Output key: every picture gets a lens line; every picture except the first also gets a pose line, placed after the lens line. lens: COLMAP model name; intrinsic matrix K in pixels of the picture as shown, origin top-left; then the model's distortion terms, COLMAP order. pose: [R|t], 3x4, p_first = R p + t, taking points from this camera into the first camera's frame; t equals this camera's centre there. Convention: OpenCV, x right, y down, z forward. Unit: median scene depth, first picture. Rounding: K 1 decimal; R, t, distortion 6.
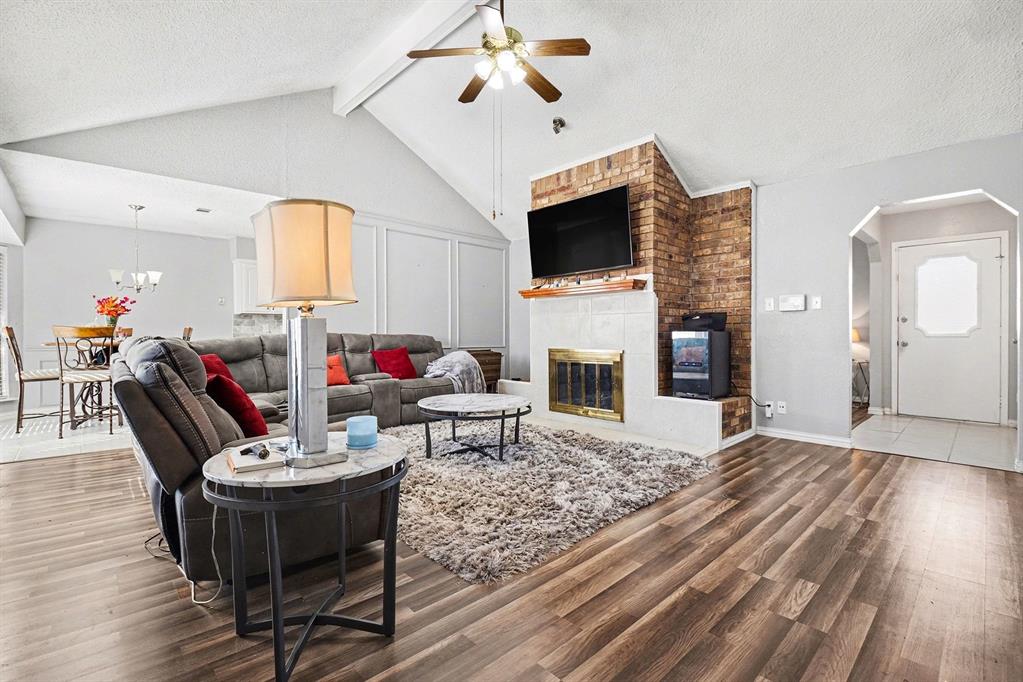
lens RADIAL K [[462.3, 0, 505.5], [0, 462.3, 333.3], [0, 0, 1]] dist [0.001529, -0.000408]
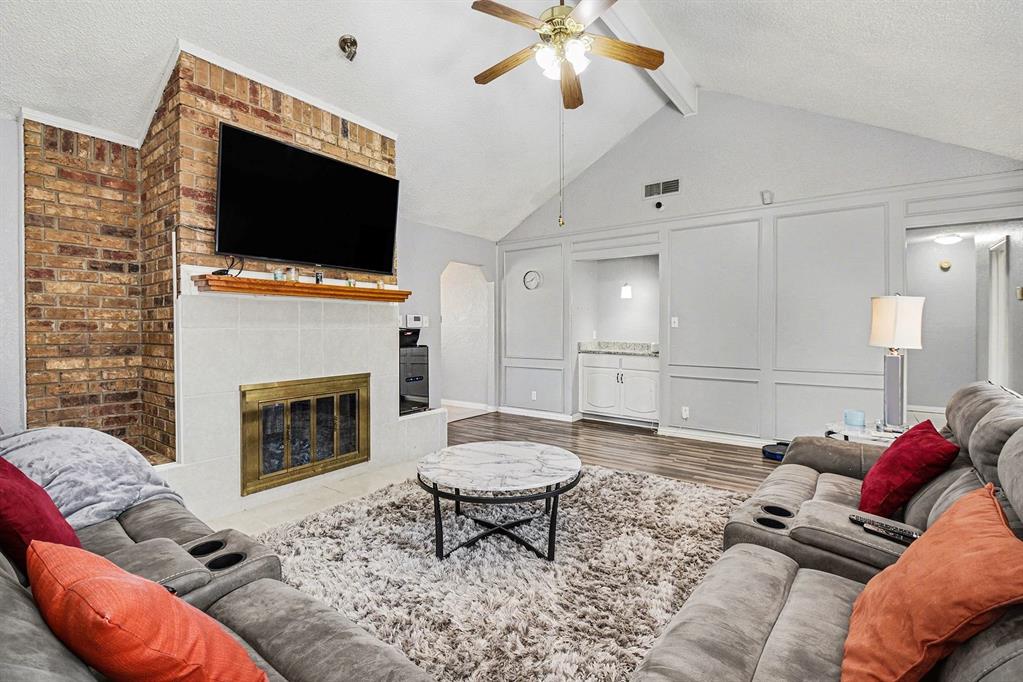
lens RADIAL K [[462.3, 0, 505.5], [0, 462.3, 333.3], [0, 0, 1]] dist [0.001529, -0.000408]
pose [[-0.187702, -0.004673, 0.982215, -0.564381], [0.007518, 0.999953, 0.006194, -0.033027], [-0.982197, 0.008547, -0.187658, 0.868434]]
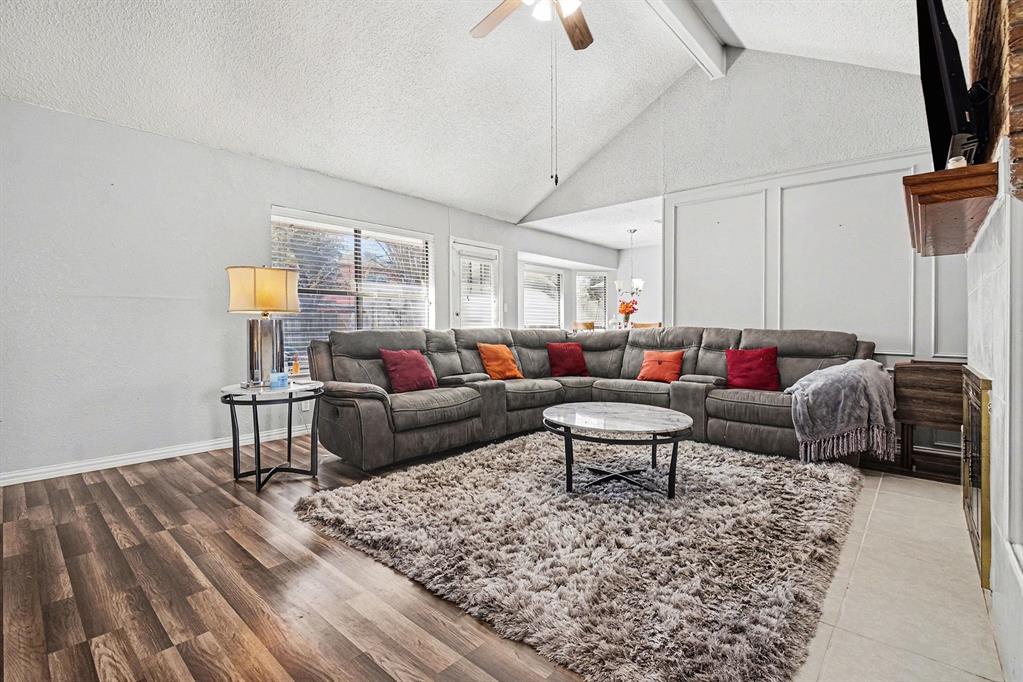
lens RADIAL K [[462.3, 0, 505.5], [0, 462.3, 333.3], [0, 0, 1]] dist [0.001529, -0.000408]
pose [[0.082489, 0.023994, -0.996303, 0.554993], [-0.003191, 0.999711, 0.023812, -0.009661], [0.996587, 0.001215, 0.082541, 0.605992]]
